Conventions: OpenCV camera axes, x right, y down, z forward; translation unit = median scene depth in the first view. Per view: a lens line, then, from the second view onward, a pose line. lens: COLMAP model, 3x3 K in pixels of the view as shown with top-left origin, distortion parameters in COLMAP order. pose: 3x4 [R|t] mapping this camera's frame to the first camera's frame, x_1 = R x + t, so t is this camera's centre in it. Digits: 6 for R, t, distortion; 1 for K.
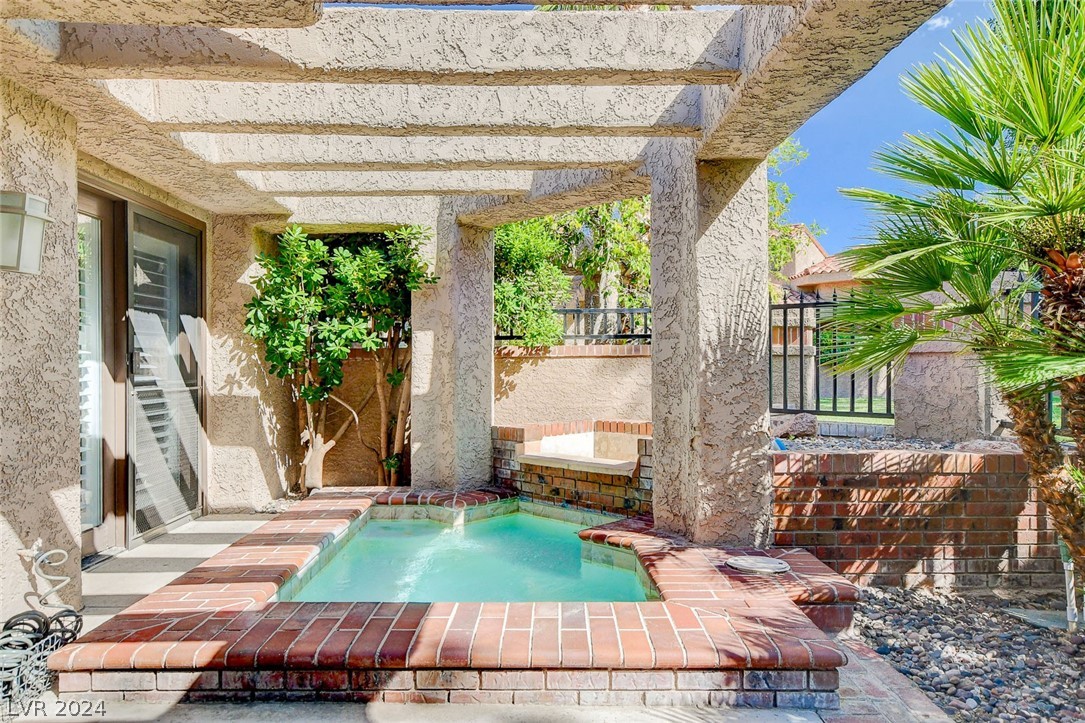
lens RADIAL K [[725.0, 0, 542.5], [0, 725.0, 361.5], [0, 0, 1]] dist [0.005236, 0.001864]
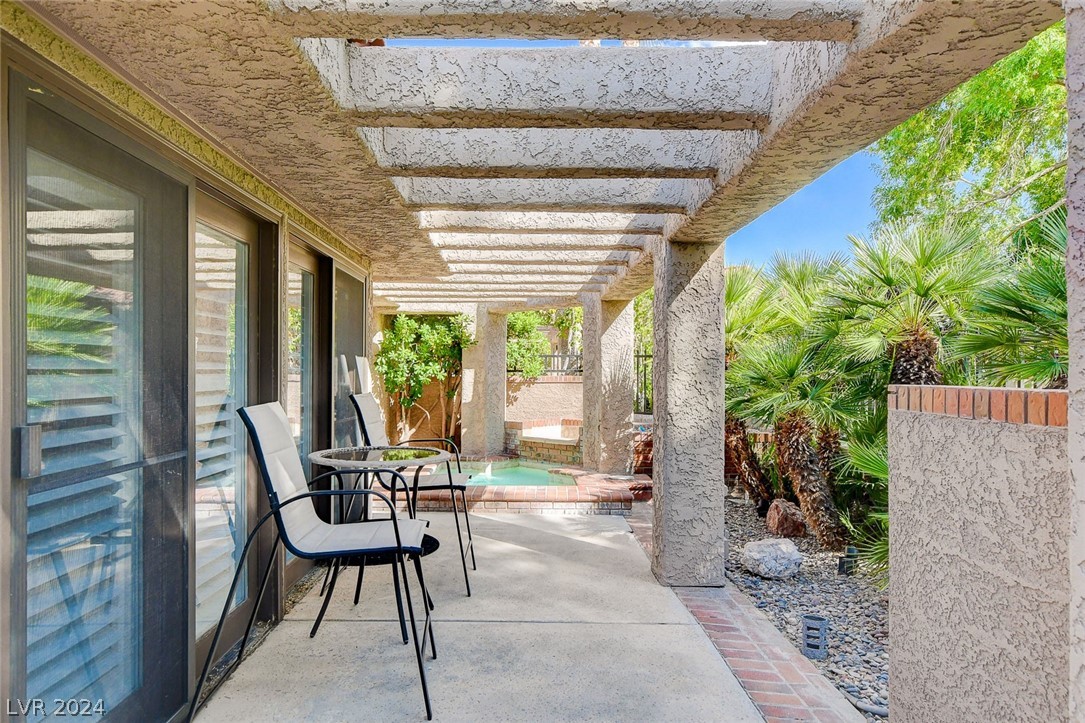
lens RADIAL K [[674.0, 0, 542.3], [0, 674.0, 373.4], [0, 0, 1]] dist [0.000417, 0.000095]
pose [[0.999909, 0.010866, 0.007946, 0.011761], [-0.010871, 0.999941, 0.000660, -0.036545], [-0.007938, -0.000747, 0.999968, -0.759512]]
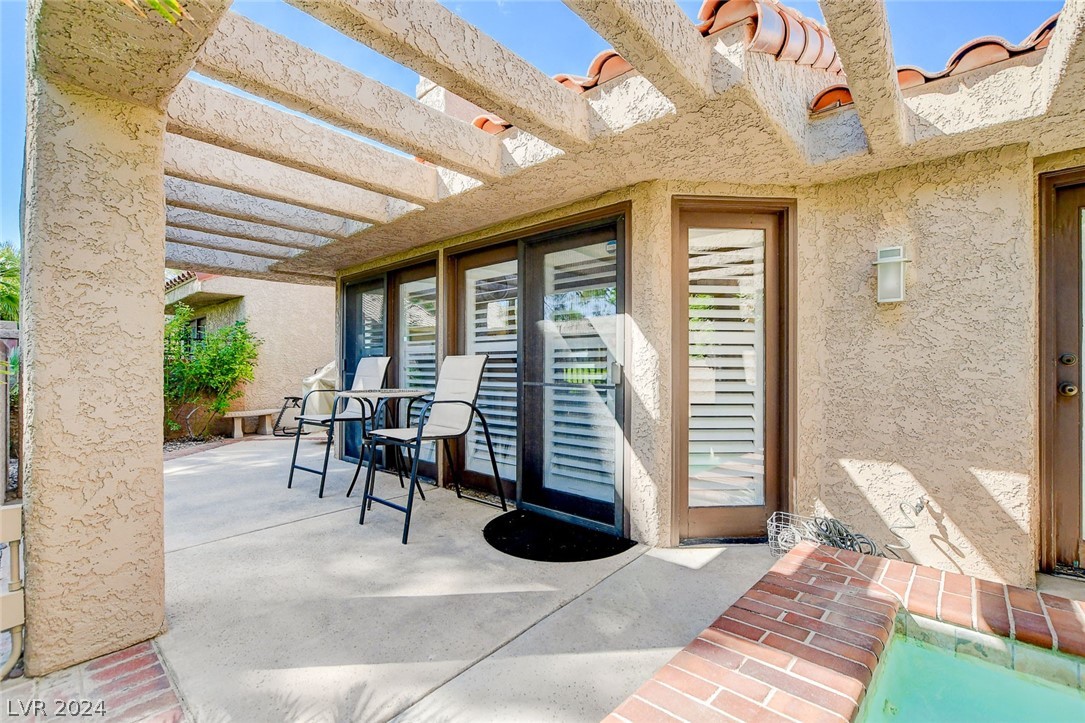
lens RADIAL K [[477.6, 0, 544.3], [0, 477.6, 369.2], [0, 0, 1]] dist [-0.020867, 0.005142]
pose [[-0.679536, 0.009528, -0.733580, 0.233386], [0.000776, 0.999924, 0.012269, 0.000166], [0.733642, 0.007768, -0.679492, 0.595142]]
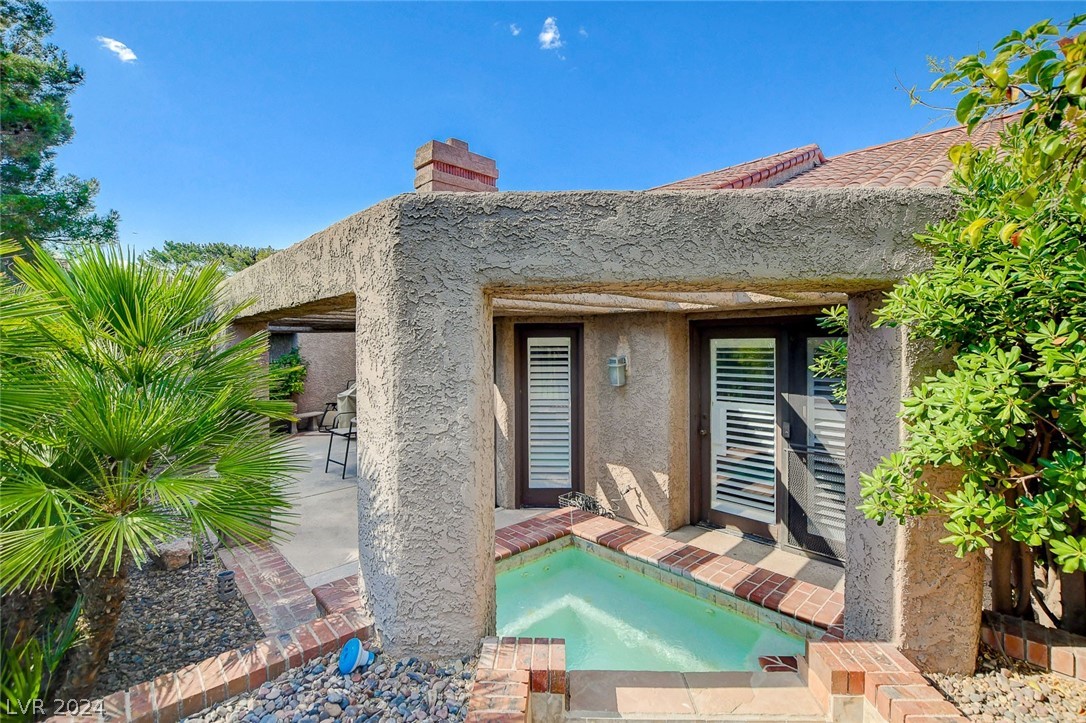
lens RADIAL K [[478.0, 0, 544.8], [0, 478.0, 369.2], [0, 0, 1]] dist [-0.020867, 0.005142]
pose [[-0.735901, 0.045136, -0.675584, 0.380530], [0.010244, 0.998404, 0.055544, -0.150943], [0.677012, 0.033954, -0.735188, 1.134628]]
